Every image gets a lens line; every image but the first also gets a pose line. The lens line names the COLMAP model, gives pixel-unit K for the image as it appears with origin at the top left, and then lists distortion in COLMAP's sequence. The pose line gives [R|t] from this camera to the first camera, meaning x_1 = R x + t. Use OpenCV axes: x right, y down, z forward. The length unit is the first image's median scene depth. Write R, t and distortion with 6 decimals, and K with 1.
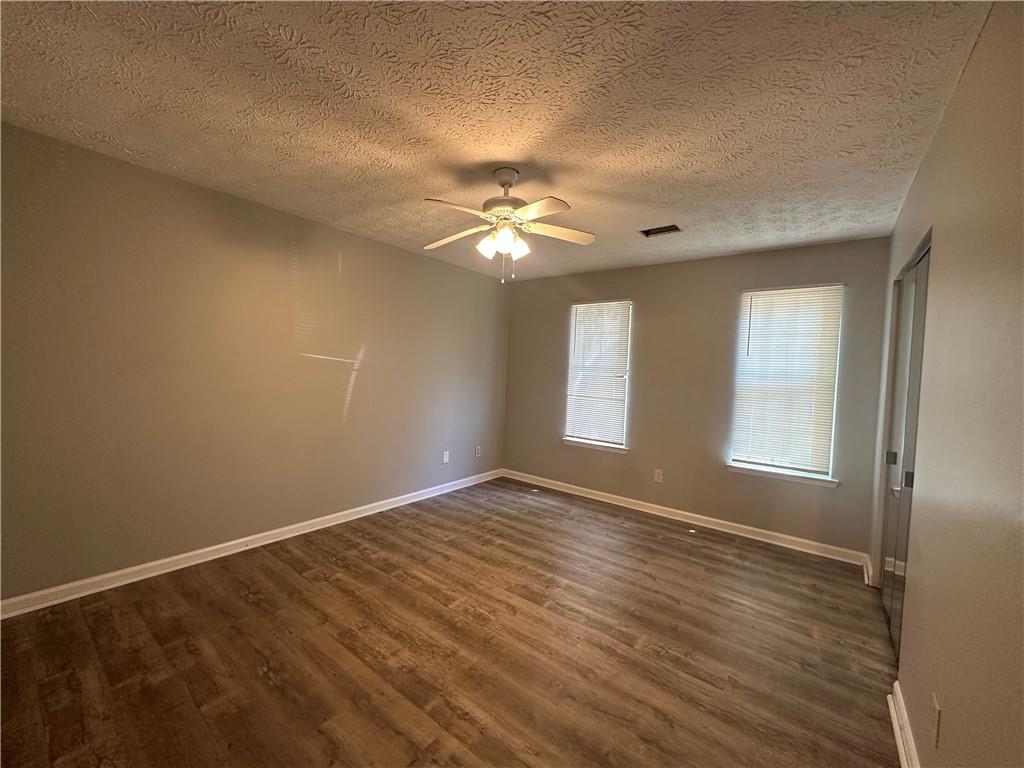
lens RADIAL K [[409.0, 0, 509.5], [0, 409.0, 386.0], [0, 0, 1]] dist [-0.002940, 0.001374]
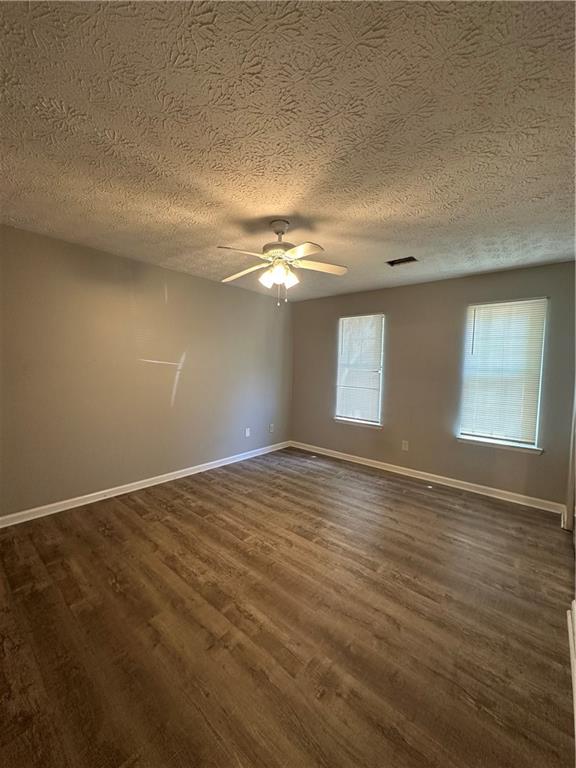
lens RADIAL K [[306.8, 0, 286.3], [0, 306.8, 385.1], [0, 0, 1]] dist [-0.002940, 0.001374]
pose [[0.998446, -0.013689, -0.054016, 0.053541], [0.014941, 0.999628, 0.022834, -0.009276], [0.053683, -0.023606, 0.998279, -0.019876]]
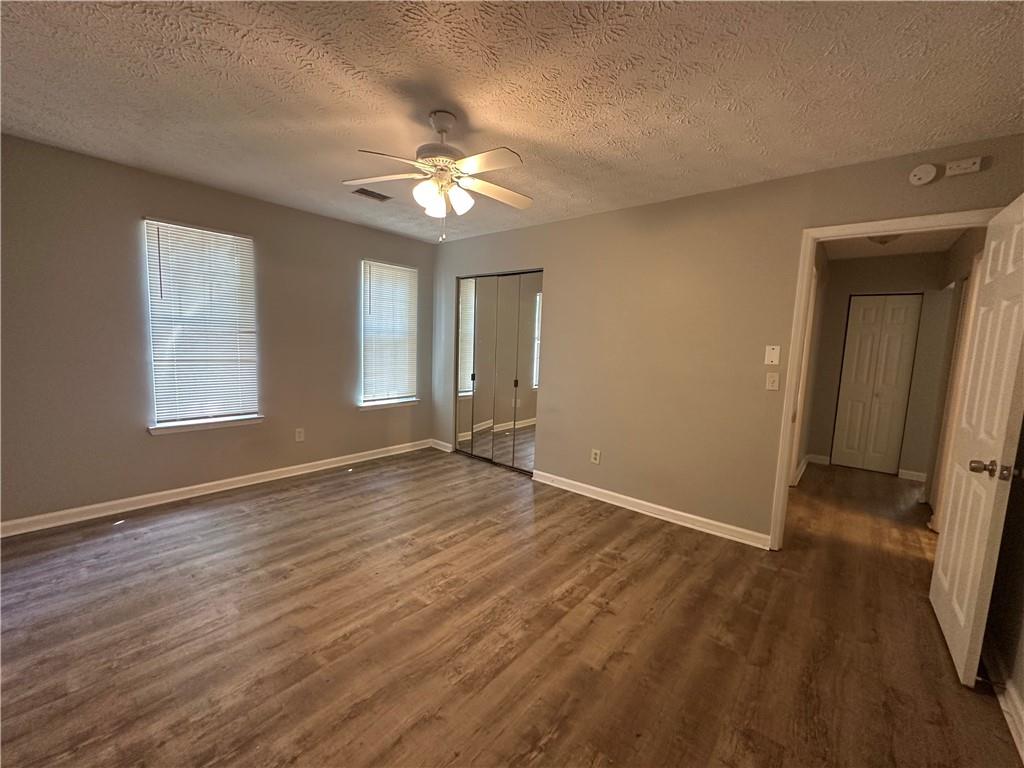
lens RADIAL K [[409.0, 0, 512.5], [0, 409.0, 386.9], [0, 0, 1]] dist [-0.002940, 0.001374]
pose [[0.045289, -0.150858, 0.987517, -0.857424], [0.006239, 0.988555, 0.150731, -0.055834], [-0.998954, -0.000666, 0.045712, 0.699297]]
